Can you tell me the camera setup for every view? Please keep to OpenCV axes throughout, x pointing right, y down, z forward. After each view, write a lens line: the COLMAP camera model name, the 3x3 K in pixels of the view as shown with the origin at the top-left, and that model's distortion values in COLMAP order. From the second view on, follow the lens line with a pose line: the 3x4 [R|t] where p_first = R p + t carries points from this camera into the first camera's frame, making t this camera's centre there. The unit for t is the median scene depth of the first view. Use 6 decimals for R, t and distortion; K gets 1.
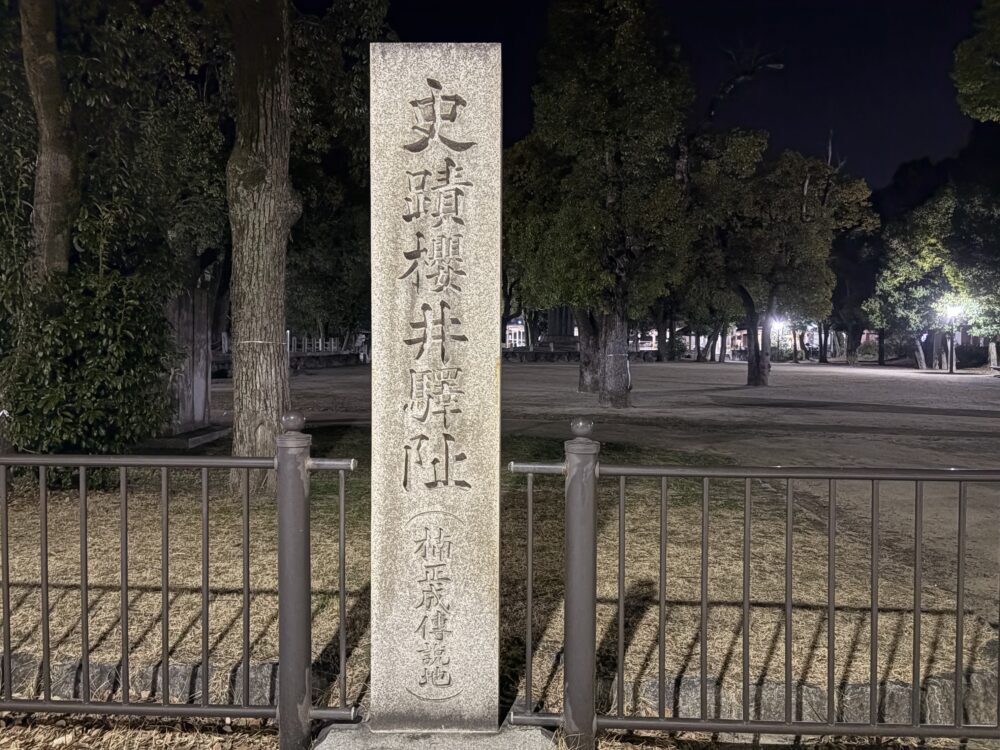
lens RADIAL K [[754.3, 0, 500.8], [0, 754.3, 376.7], [0, 0, 1]] dist [0.044309, -0.014897]
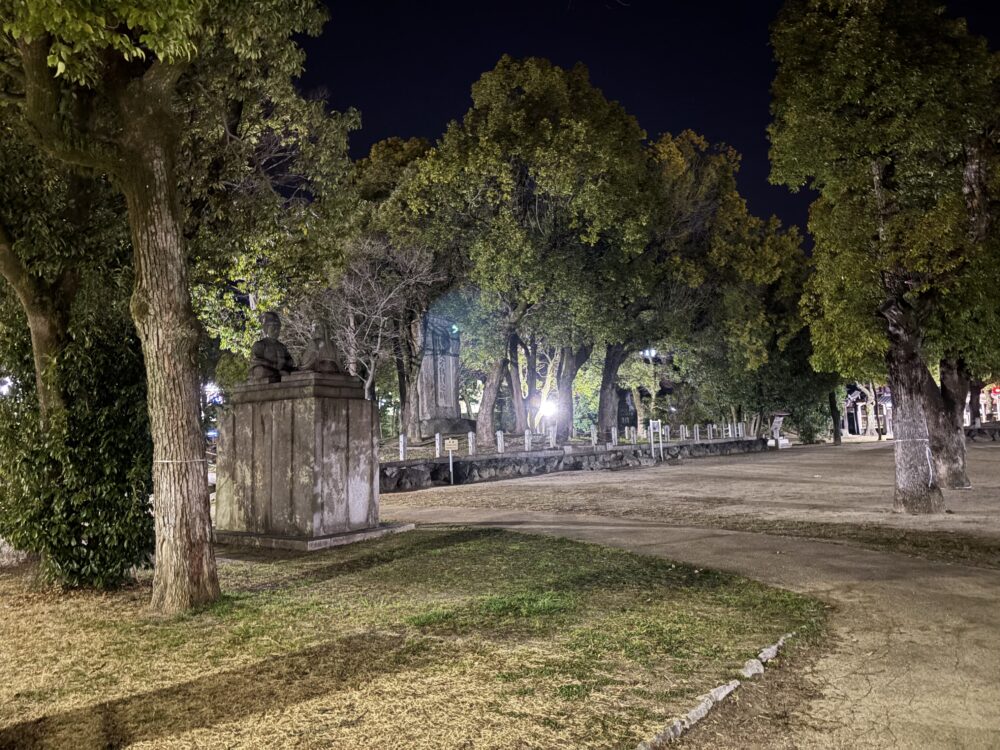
lens RADIAL K [[754.3, 0, 499.8], [0, 754.3, 375.0], [0, 0, 1]] dist [0.044309, -0.014897]
pose [[0.806038, -0.087049, -0.585427, 0.404512], [0.020502, 0.992638, -0.119371, -0.016729], [0.591508, 0.084216, 0.801889, 0.241316]]
